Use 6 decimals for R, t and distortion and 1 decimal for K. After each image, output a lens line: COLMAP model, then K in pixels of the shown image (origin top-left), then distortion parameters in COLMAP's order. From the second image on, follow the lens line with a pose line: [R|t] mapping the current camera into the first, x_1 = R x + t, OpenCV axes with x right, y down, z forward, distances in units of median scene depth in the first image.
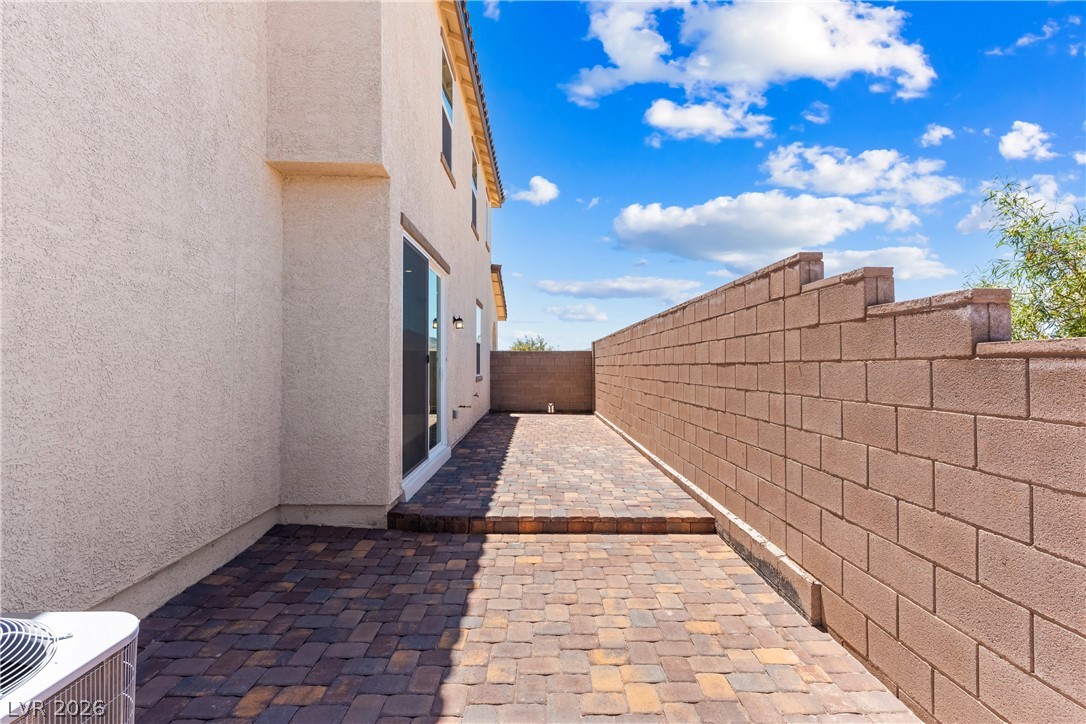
lens RADIAL K [[514.1, 0, 545.3], [0, 514.1, 359.1], [0, 0, 1]] dist [0.004879, -0.000402]
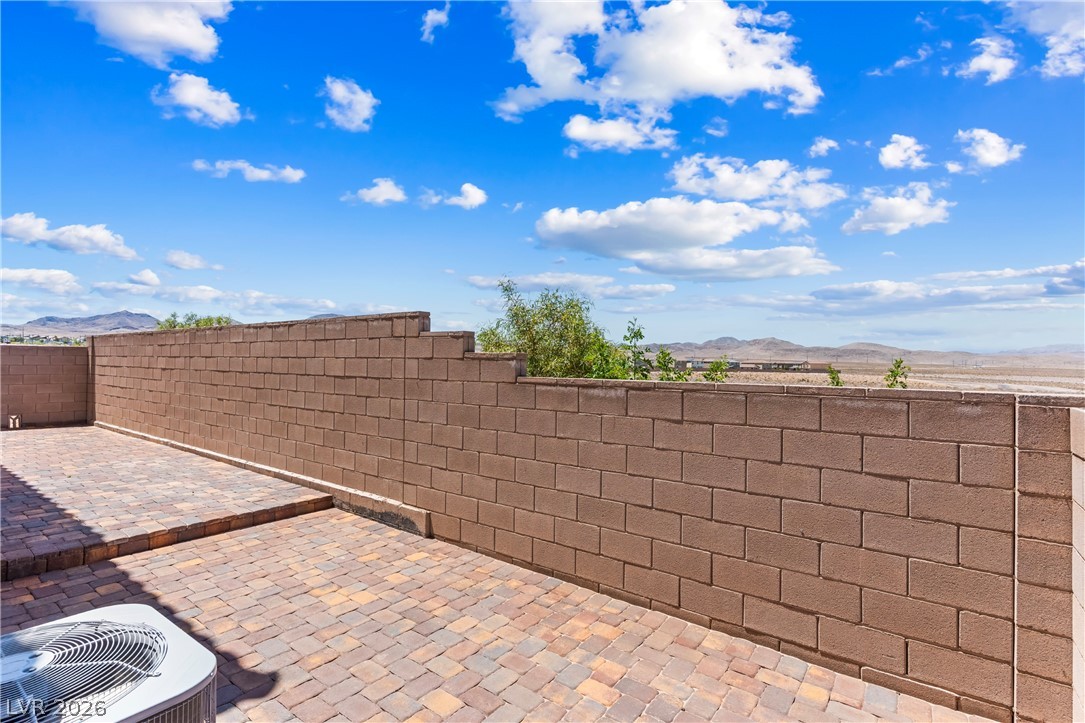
lens RADIAL K [[513.6, 0, 535.9], [0, 513.6, 361.6], [0, 0, 1]] dist [0.004879, -0.000402]
pose [[0.622125, 0.009004, 0.782866, -0.431026], [-0.022108, 0.999737, 0.006070, -0.055265], [-0.782606, -0.021084, 0.622160, -0.230960]]
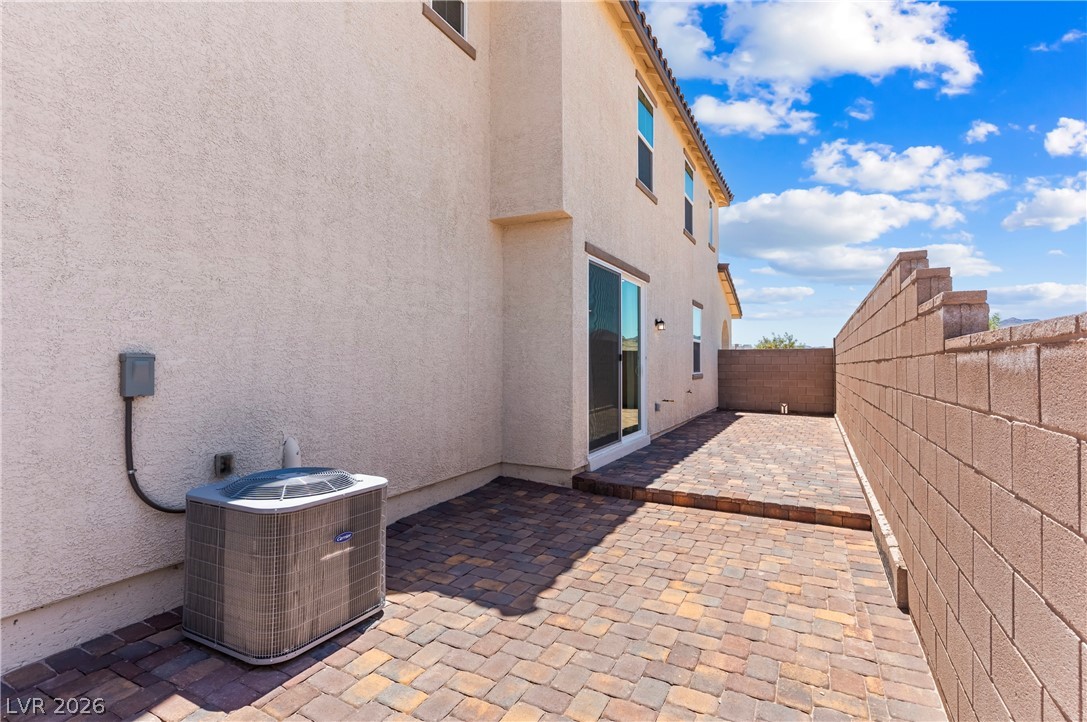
lens RADIAL K [[514.5, 0, 546.4], [0, 514.5, 359.1], [0, 0, 1]] dist [0.004879, -0.000402]
pose [[0.883094, -0.004361, -0.469175, 0.286738], [0.005102, 0.999987, 0.000310, 0.003267], [0.469168, -0.002668, 0.883105, -0.204958]]
